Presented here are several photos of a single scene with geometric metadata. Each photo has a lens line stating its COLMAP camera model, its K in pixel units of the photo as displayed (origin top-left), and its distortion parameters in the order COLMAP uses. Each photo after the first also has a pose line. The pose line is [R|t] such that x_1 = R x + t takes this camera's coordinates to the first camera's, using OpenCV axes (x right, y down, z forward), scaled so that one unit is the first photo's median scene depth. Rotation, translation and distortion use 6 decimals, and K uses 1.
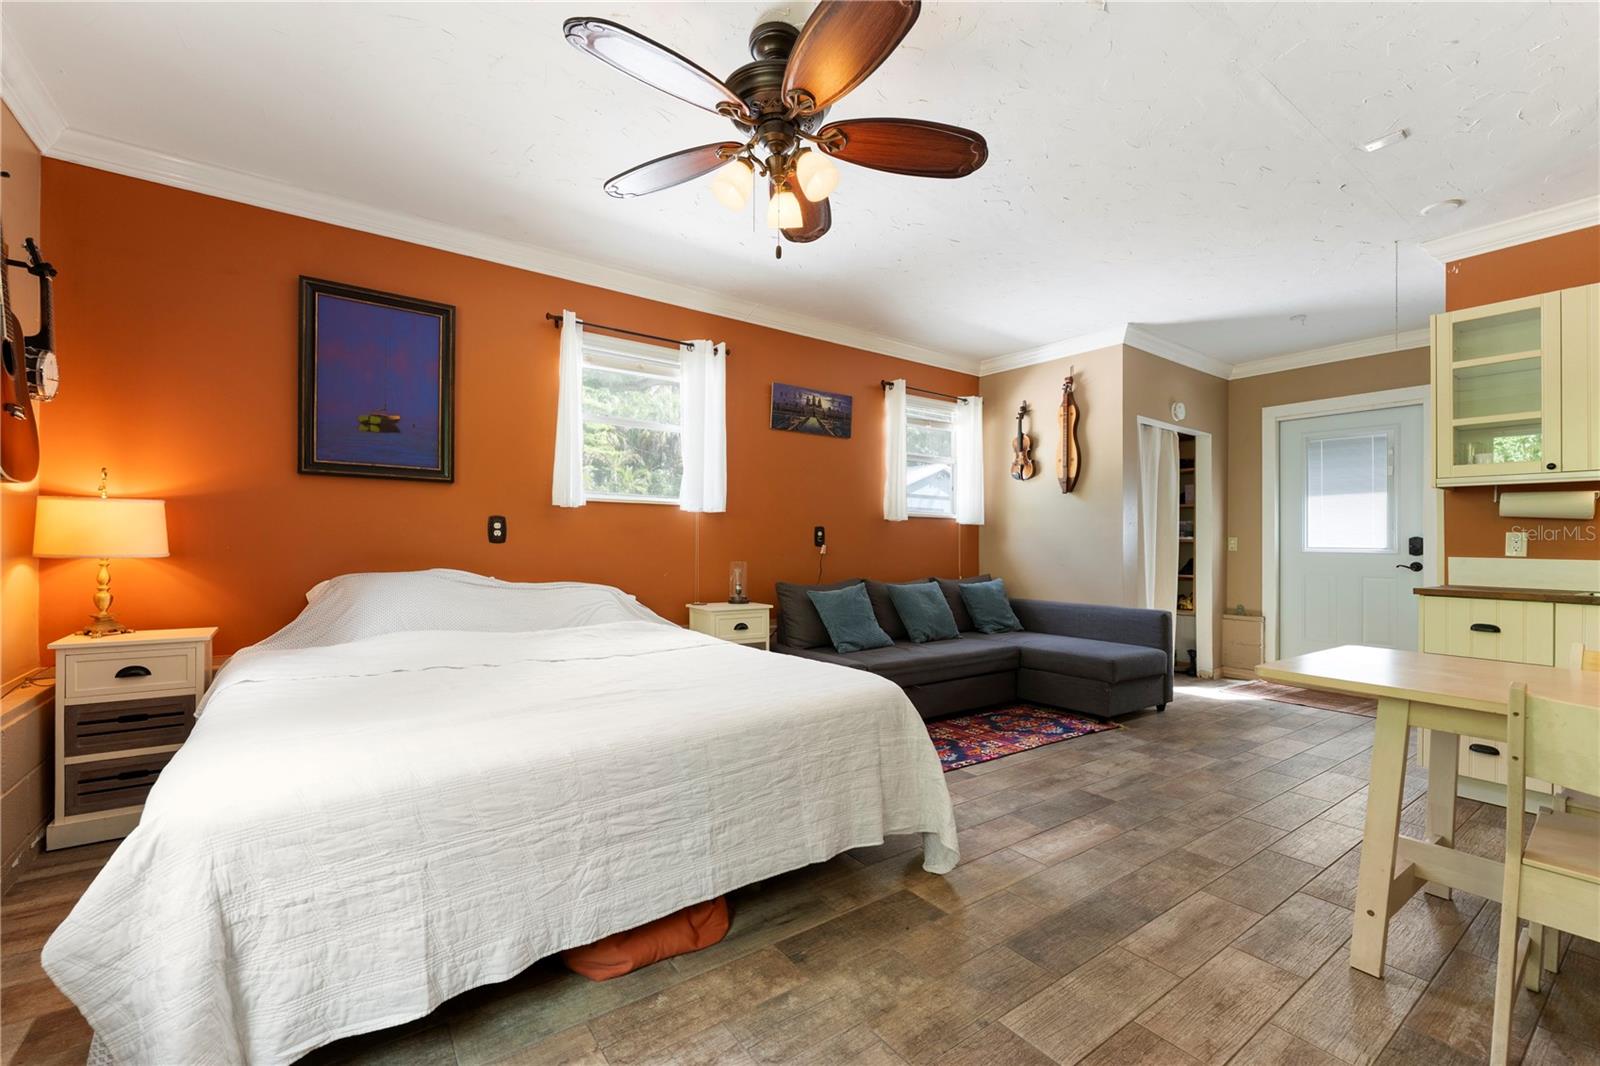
lens RADIAL K [[667.8, 0, 793.6], [0, 667.8, 540.1], [0, 0, 1]] dist [0.001367, -0.000186]
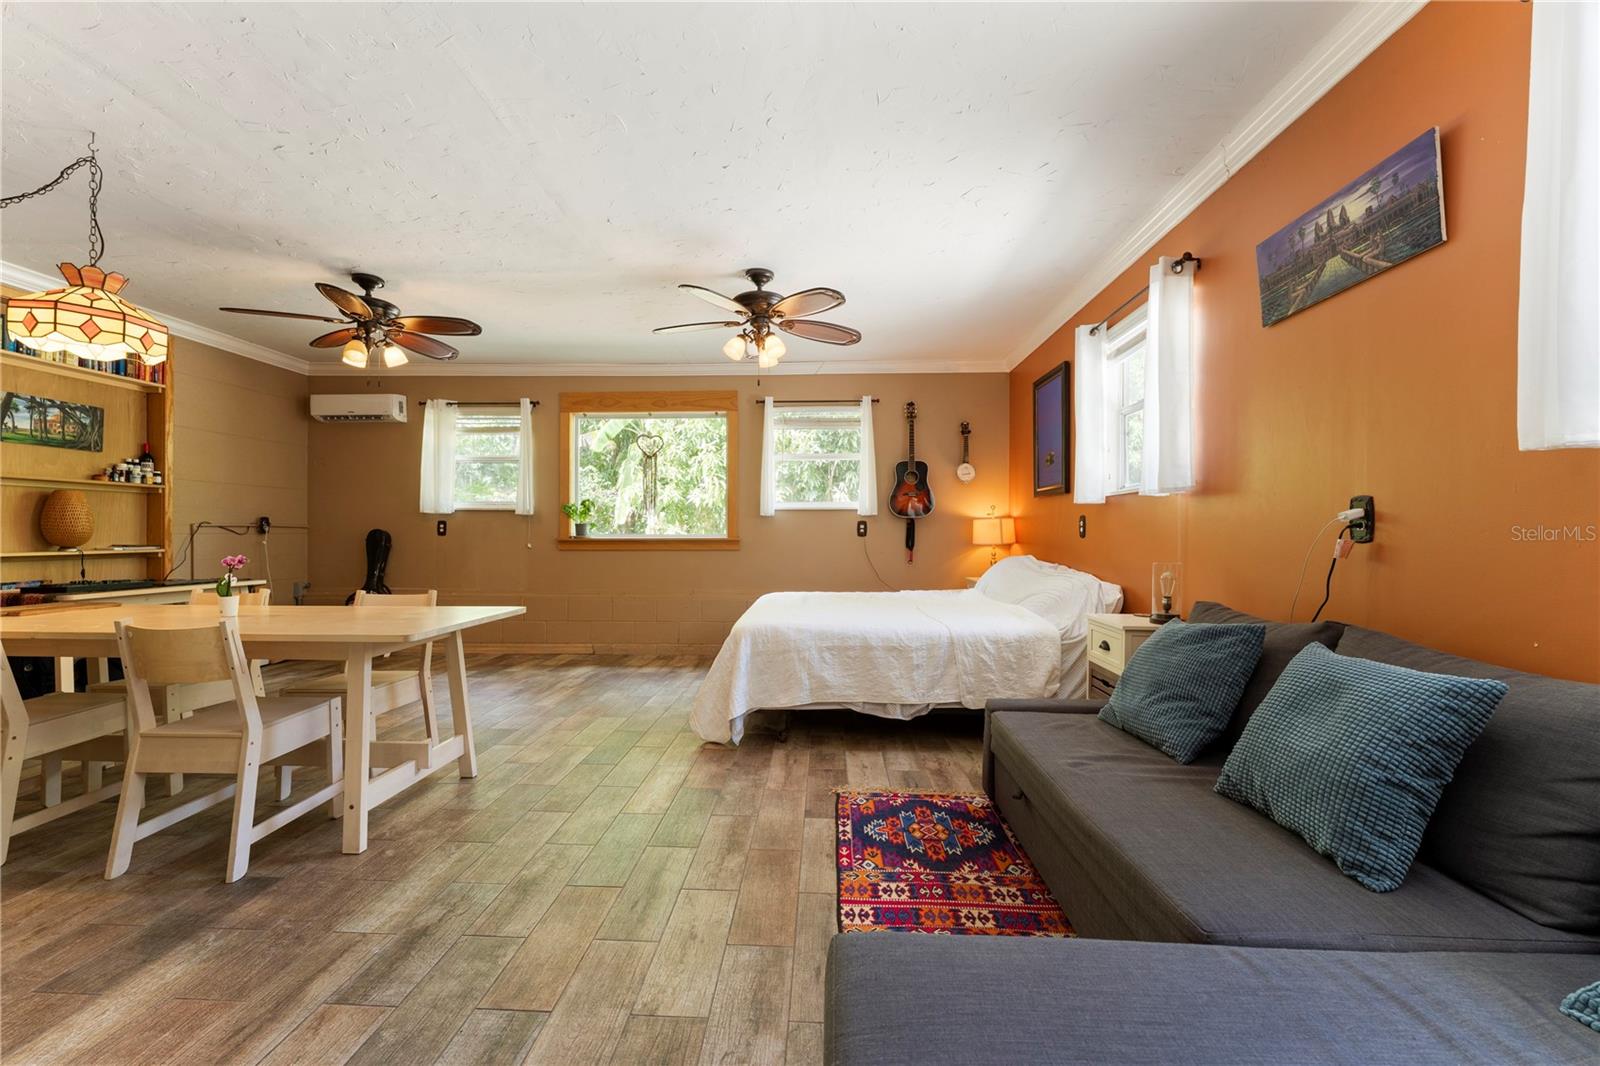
lens RADIAL K [[640.0, 0, 793.4], [0, 640.0, 536.2], [0, 0, 1]] dist [-0.001163, -0.000102]
pose [[-0.623538, -0.009925, -0.781730, 0.853246], [-0.005098, 0.999950, -0.008629, 0.016963], [0.781776, -0.001395, -0.623558, 1.404712]]
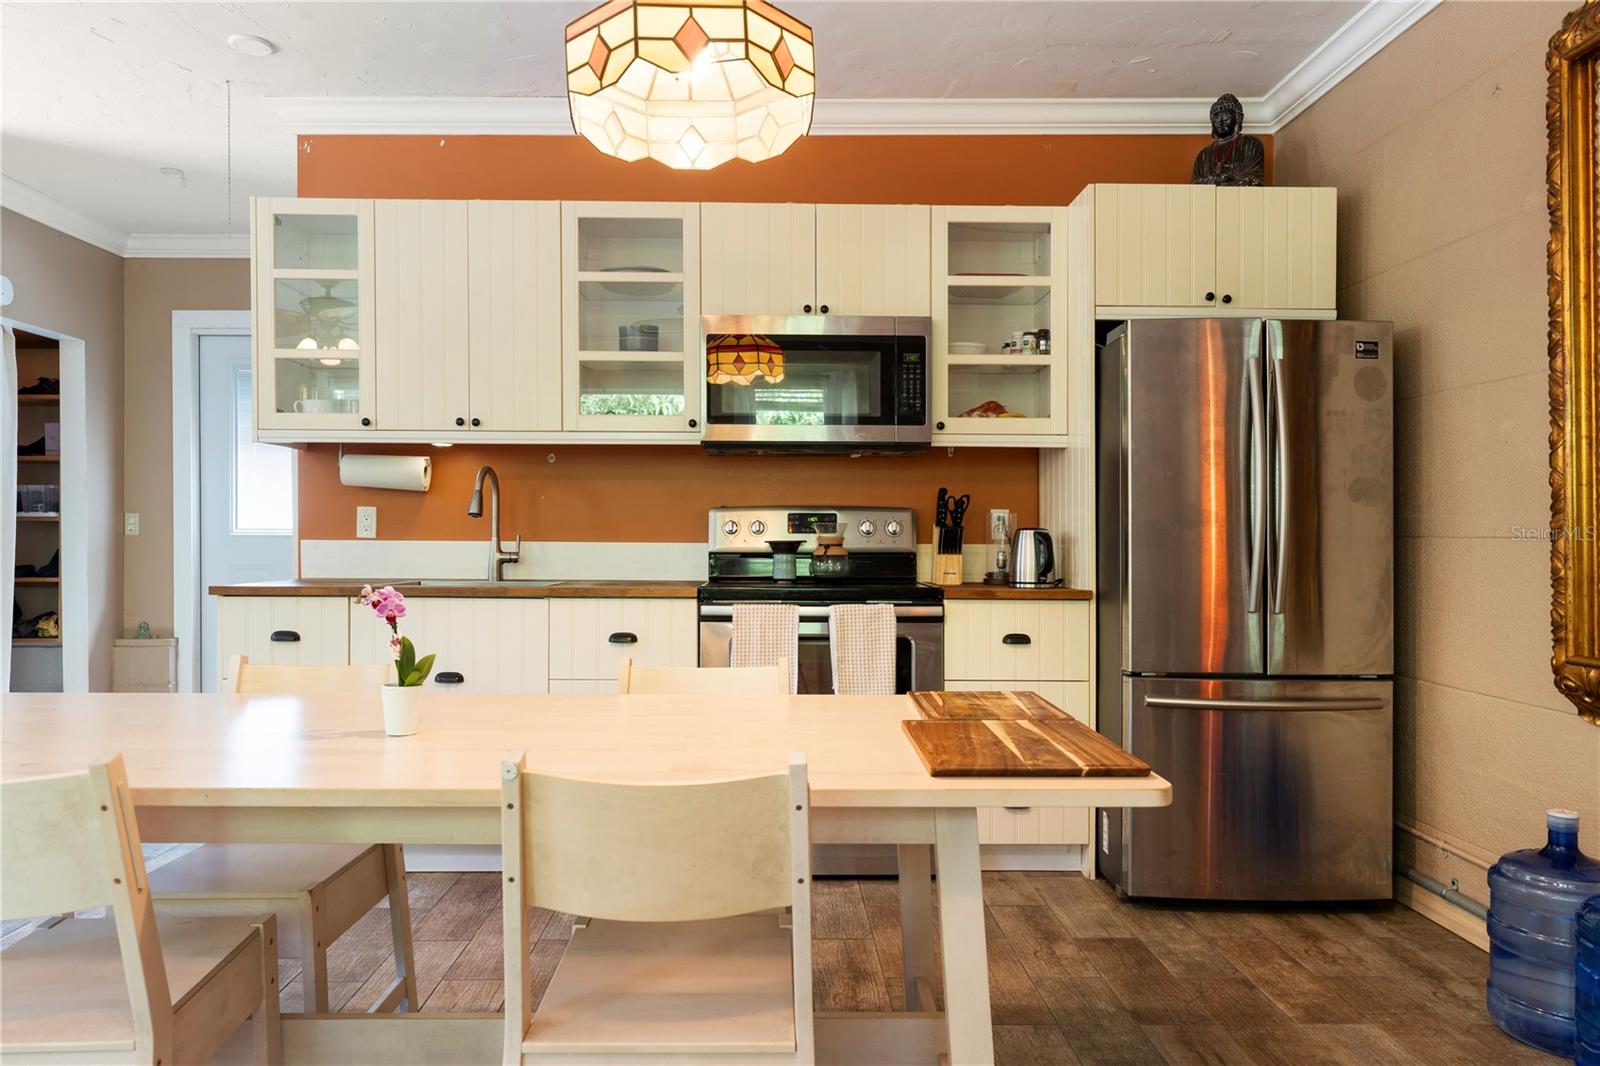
lens RADIAL K [[1055.3, 0, 792.9], [0, 1055.3, 532.8], [0, 0, 1]] dist [-0.000448, -0.001460]
pose [[0.562702, -0.010368, 0.826595, 0.339108], [0.000481, 0.999925, 0.012214, 0.003783], [-0.826659, -0.006476, 0.562665, -0.094035]]
